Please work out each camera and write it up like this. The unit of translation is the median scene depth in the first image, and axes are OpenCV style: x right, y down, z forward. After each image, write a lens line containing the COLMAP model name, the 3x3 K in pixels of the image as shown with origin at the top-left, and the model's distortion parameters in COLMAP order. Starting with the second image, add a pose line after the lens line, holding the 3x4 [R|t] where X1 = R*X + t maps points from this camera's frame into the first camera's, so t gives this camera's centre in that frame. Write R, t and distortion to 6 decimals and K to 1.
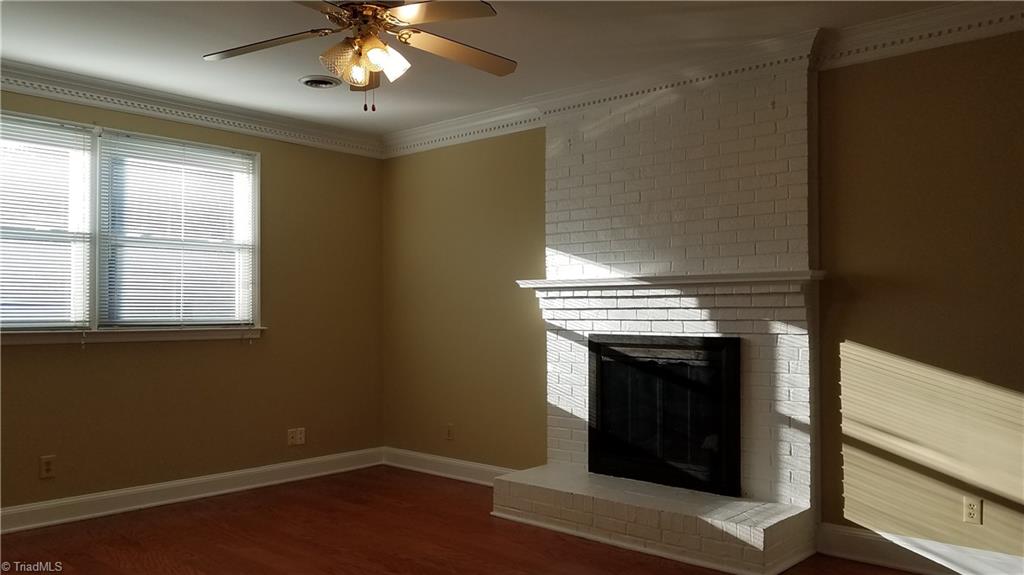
lens RADIAL K [[799.3, 0, 490.2], [0, 799.3, 292.6], [0, 0, 1]] dist [0.000866, 0.003909]
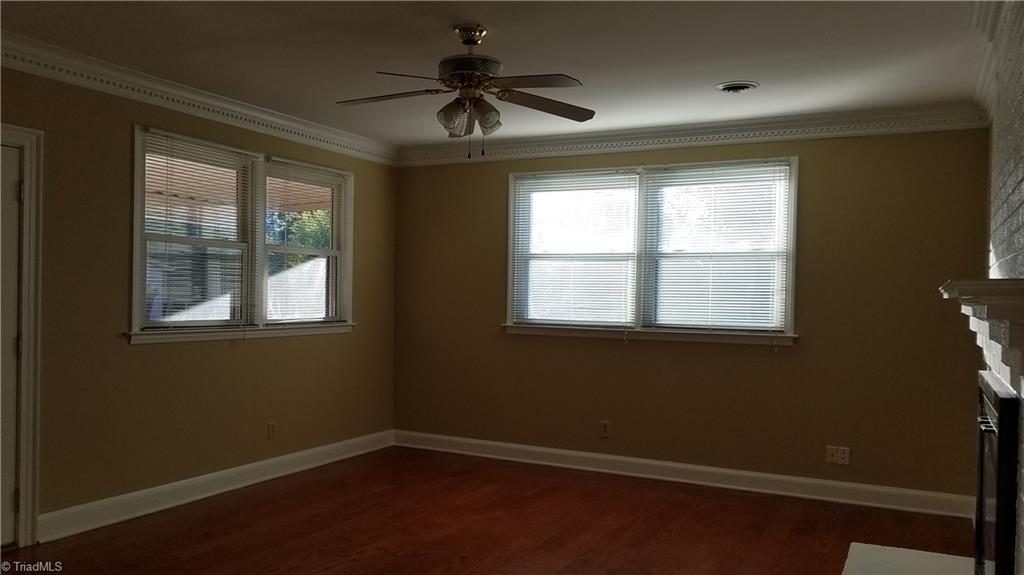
lens RADIAL K [[799.3, 0, 490.2], [0, 799.3, 292.6], [0, 0, 1]] dist [0.000866, 0.003909]
pose [[0.250546, 0.008279, -0.968069, 0.611241], [0.010620, 0.999880, 0.011299, -0.025467], [0.968047, -0.013112, 0.250428, 0.420378]]
